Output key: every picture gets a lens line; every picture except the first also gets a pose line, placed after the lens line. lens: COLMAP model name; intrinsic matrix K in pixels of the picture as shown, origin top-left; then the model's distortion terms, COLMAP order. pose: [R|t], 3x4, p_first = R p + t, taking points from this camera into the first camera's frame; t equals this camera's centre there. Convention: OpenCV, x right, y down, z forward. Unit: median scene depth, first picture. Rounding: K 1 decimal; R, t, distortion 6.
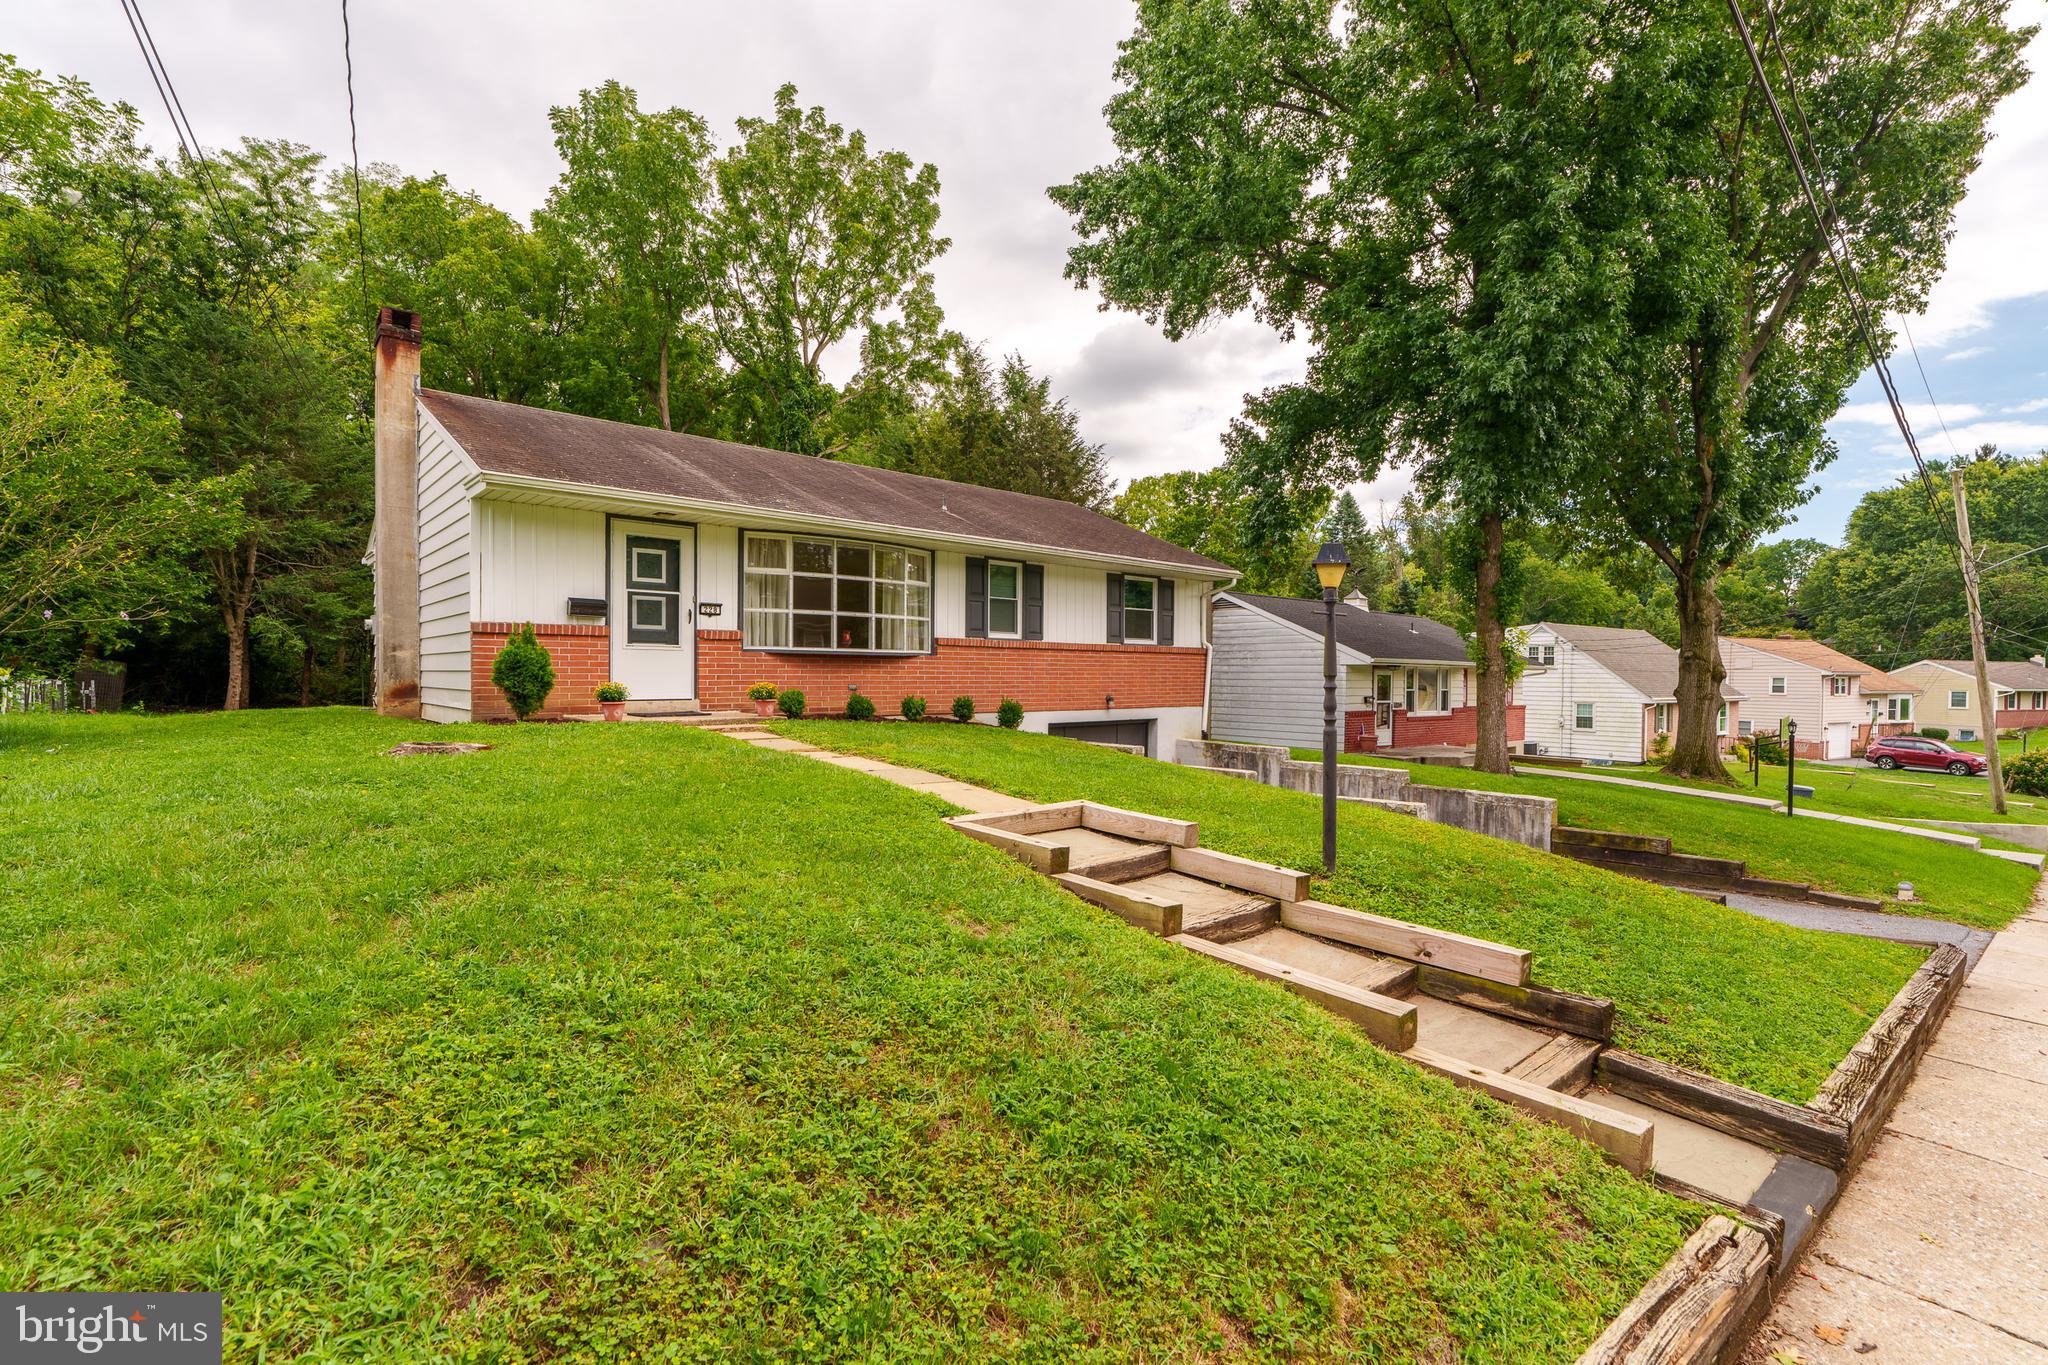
lens RADIAL K [[920.8, 0, 1024.0], [0, 920.8, 682.5], [0, 0, 1]] dist [-0.003189, -0.000198]
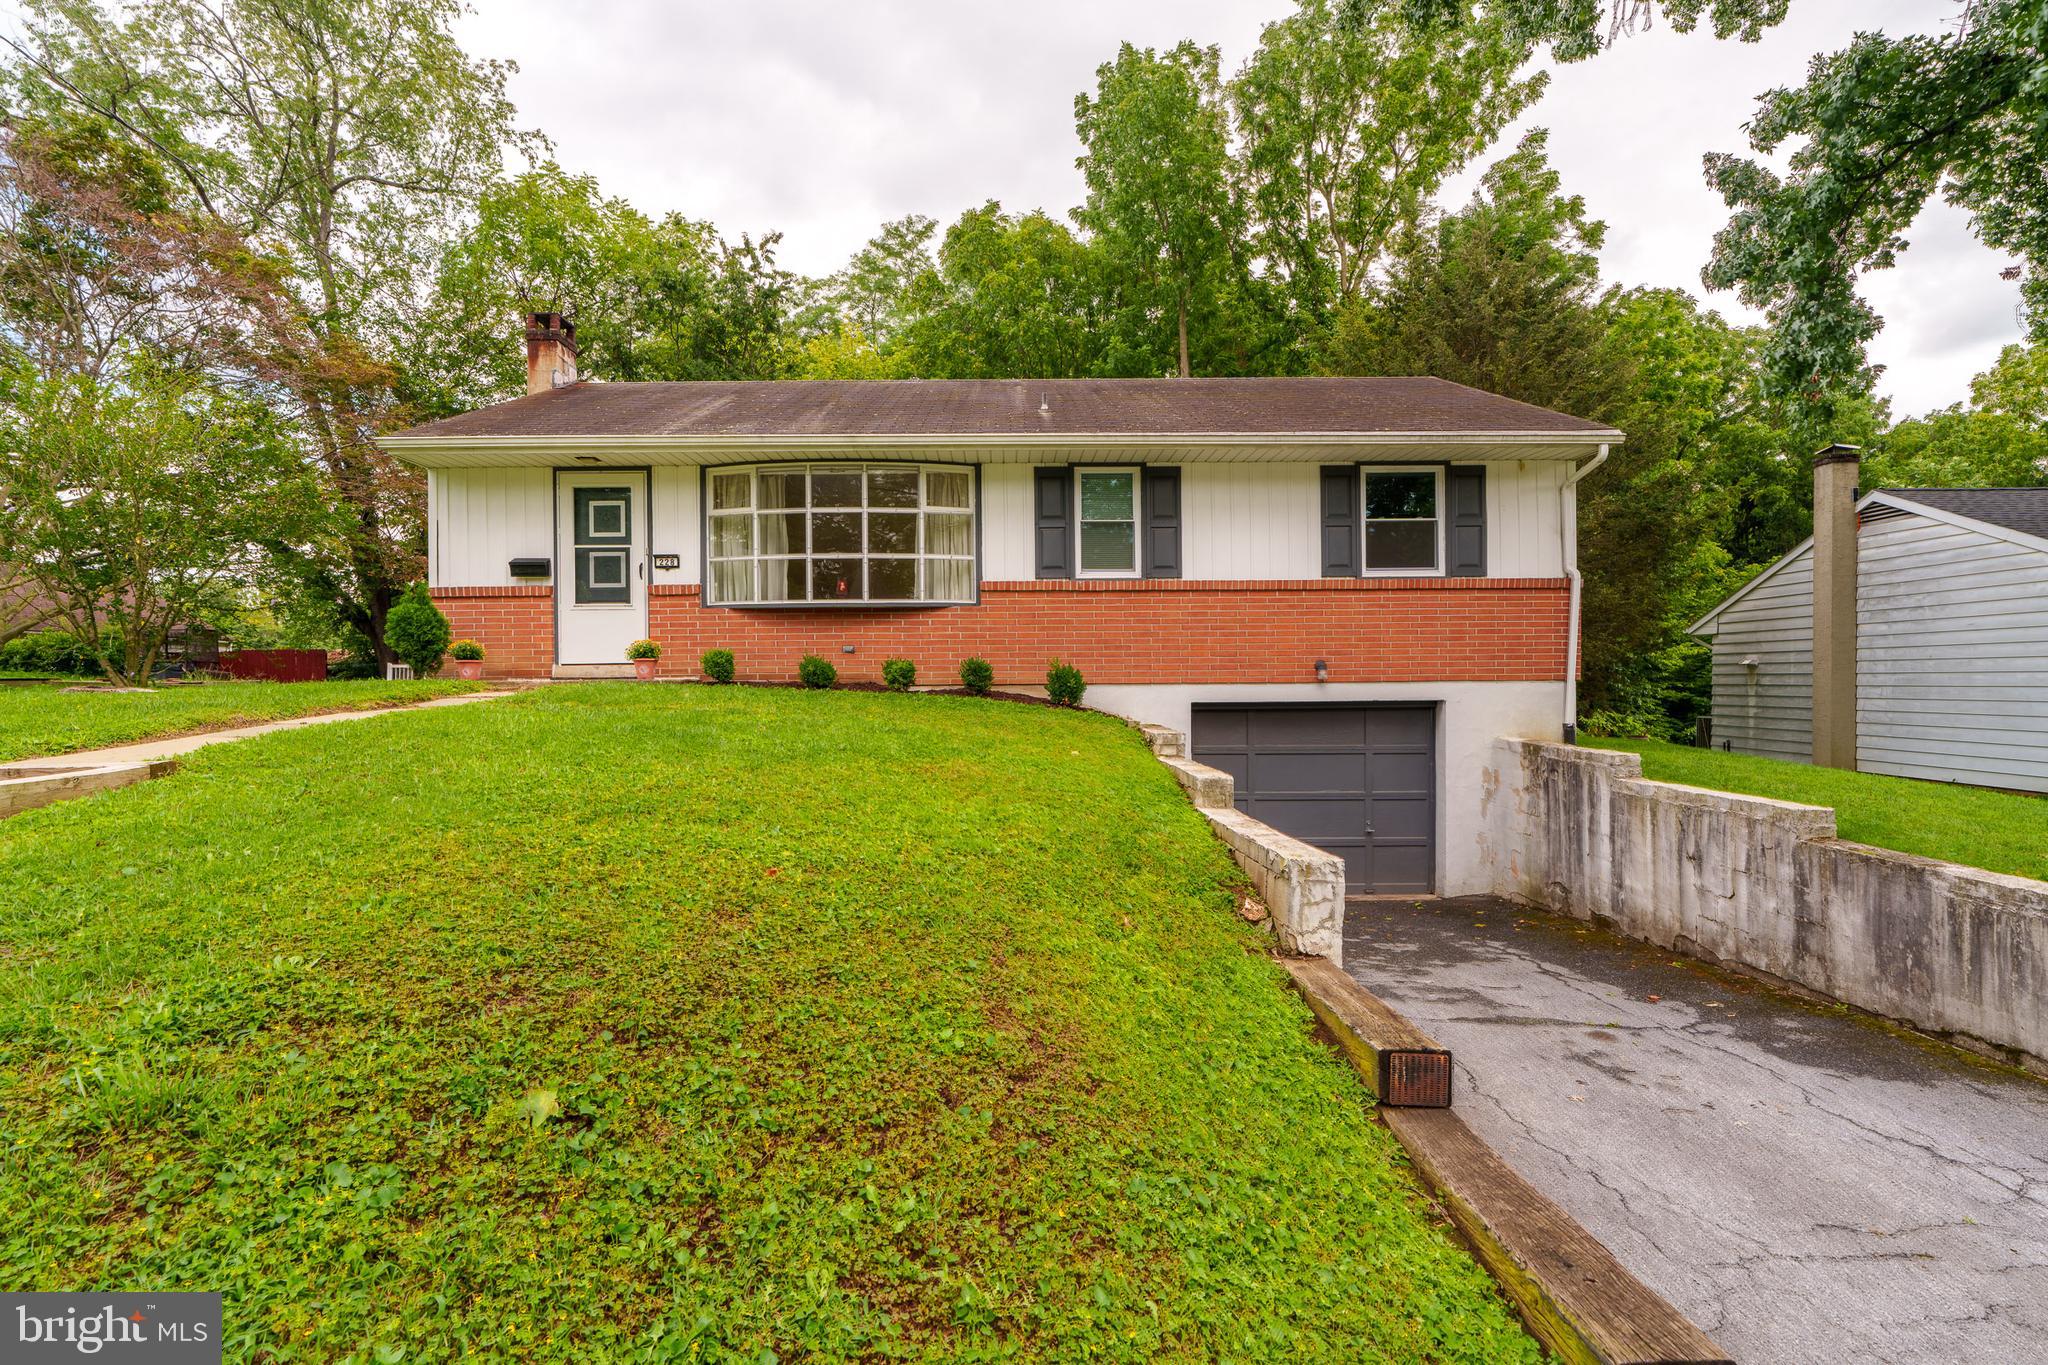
lens RADIAL K [[1012.4, 0, 1024.0], [0, 1012.4, 682.5], [0, 0, 1]] dist [-0.012557, 0.000182]
pose [[0.762102, -0.008471, -0.647402, 0.465852], [0.008933, 0.999957, -0.002568, 0.035501], [0.647396, -0.003826, 0.762144, 0.415215]]
